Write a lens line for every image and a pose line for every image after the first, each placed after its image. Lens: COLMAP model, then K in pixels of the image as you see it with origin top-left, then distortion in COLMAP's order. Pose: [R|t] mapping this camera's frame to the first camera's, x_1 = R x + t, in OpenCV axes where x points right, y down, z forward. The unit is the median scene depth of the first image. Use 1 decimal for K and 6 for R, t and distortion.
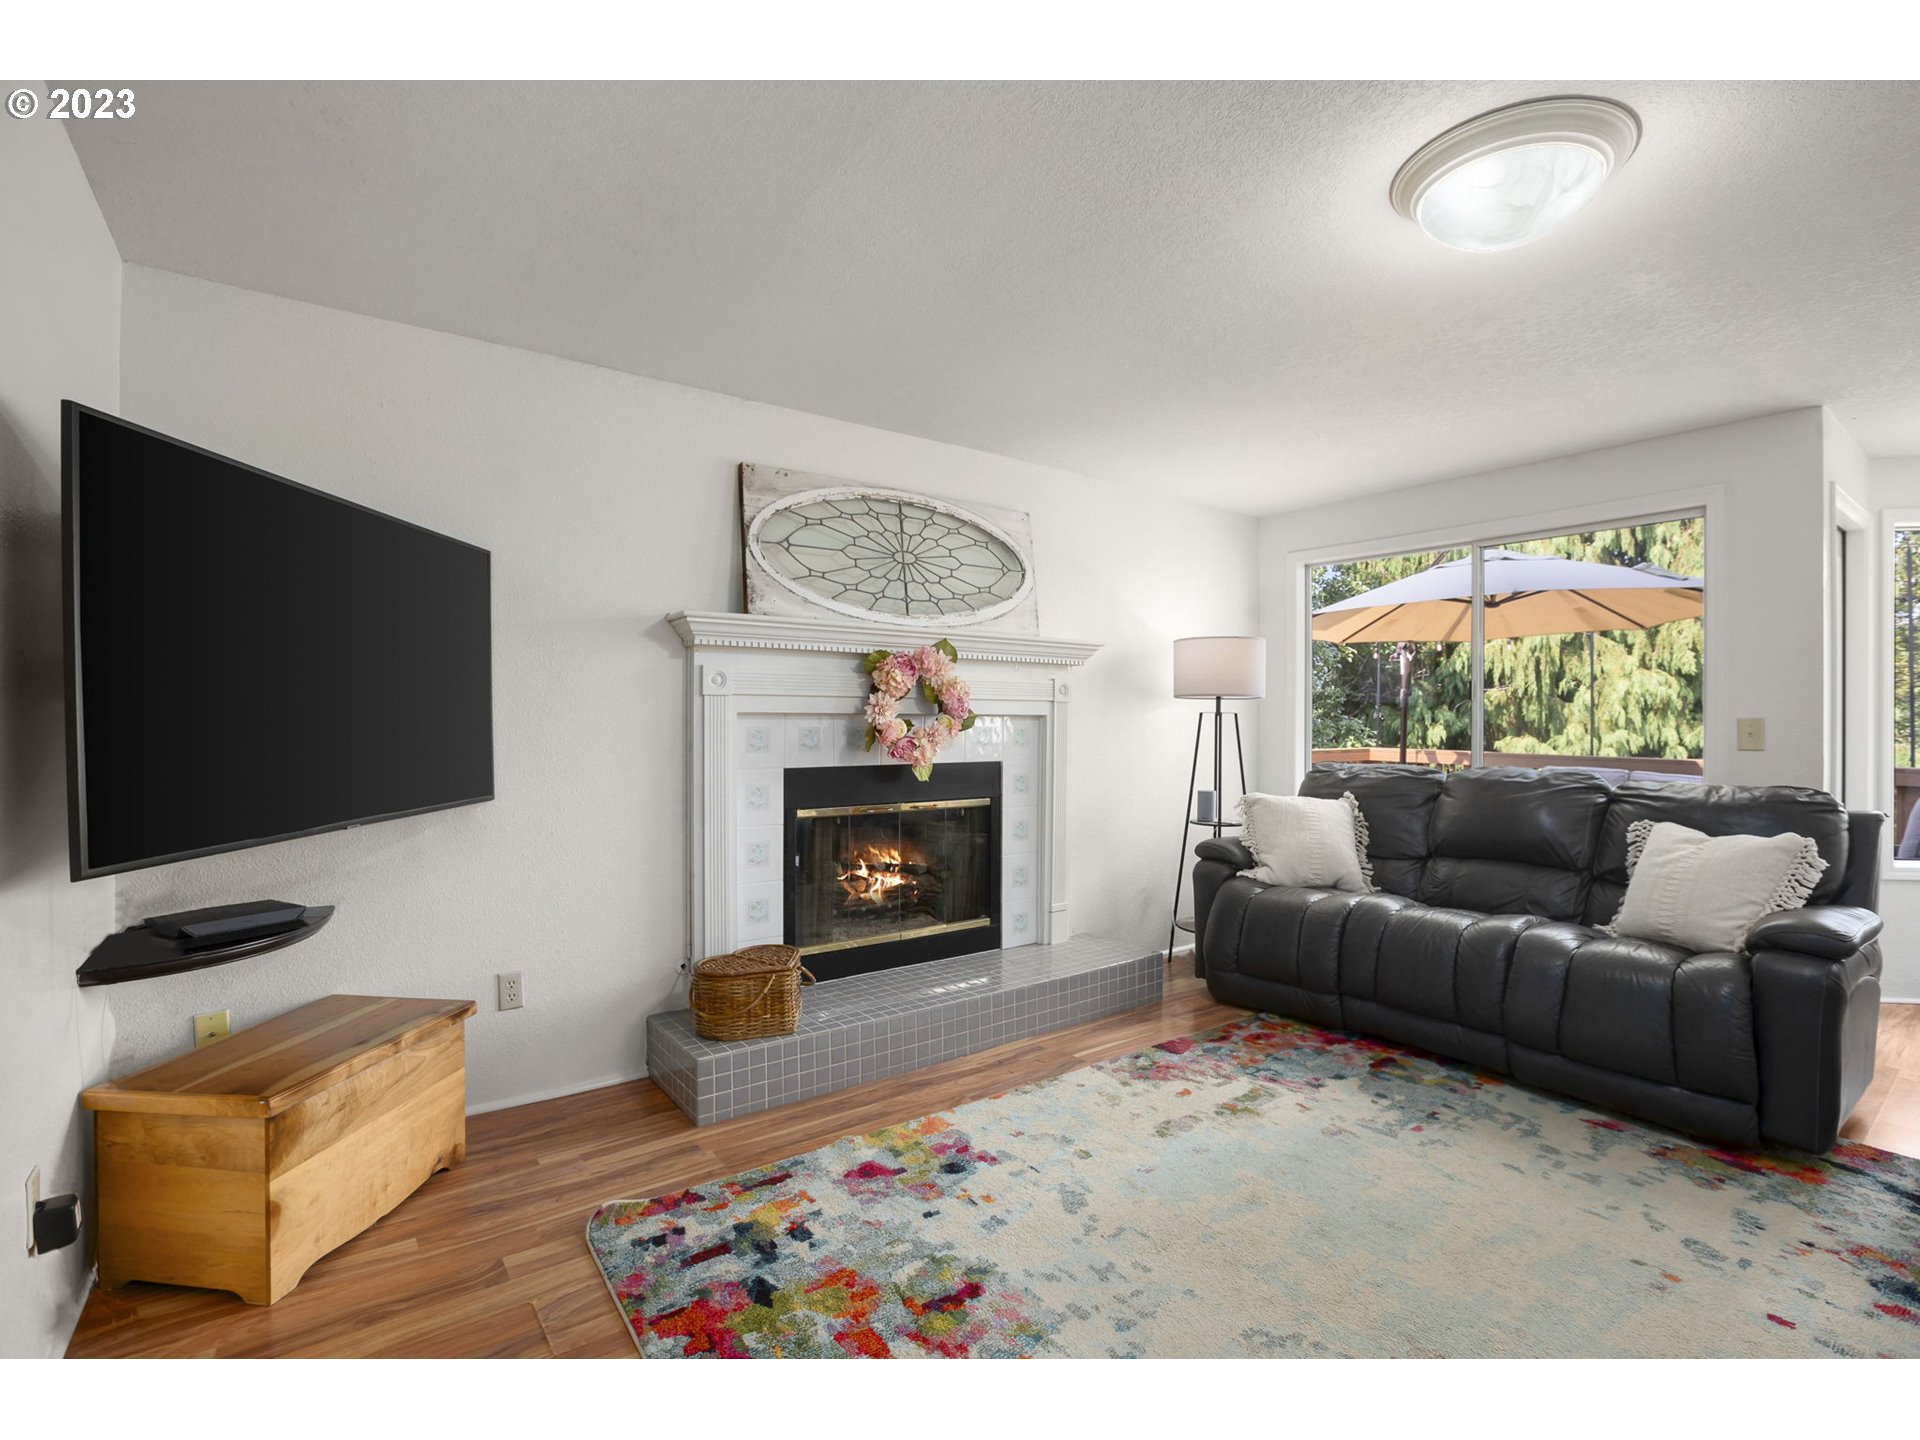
lens RADIAL K [[869.0, 0, 970.5], [0, 869.0, 717.9], [0, 0, 1]] dist [-0.048504, 0.030836]
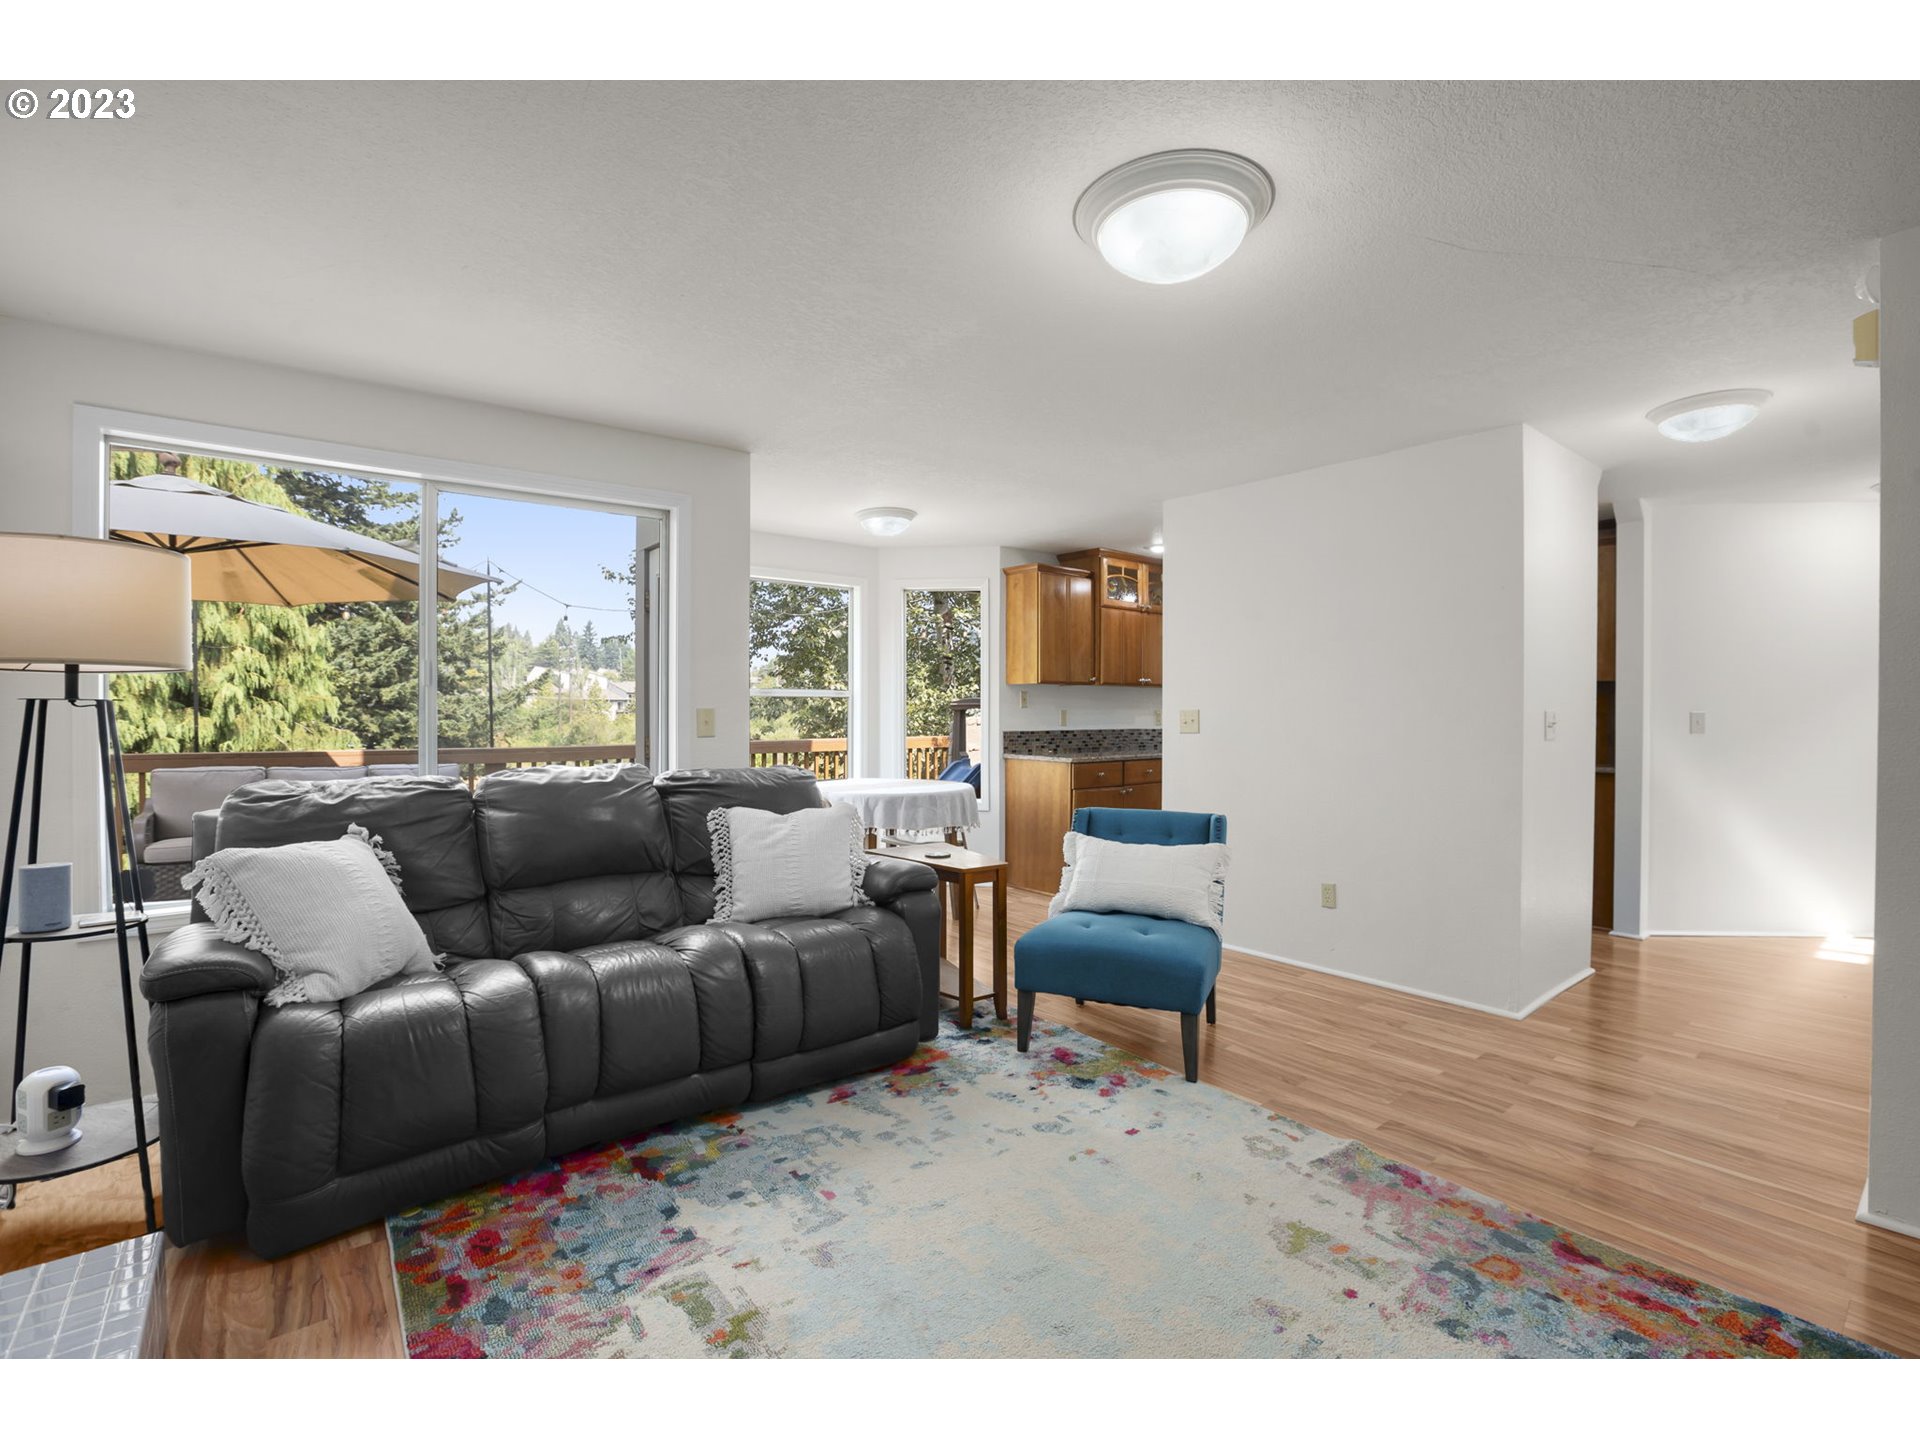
lens RADIAL K [[869.0, 0, 970.5], [0, 869.0, 717.9], [0, 0, 1]] dist [-0.048504, 0.030836]
pose [[-0.013002, -0.009468, 0.999871, -0.288607], [-0.005845, 0.999939, 0.009393, -0.003640], [-0.999898, -0.005722, -0.013057, 0.760649]]
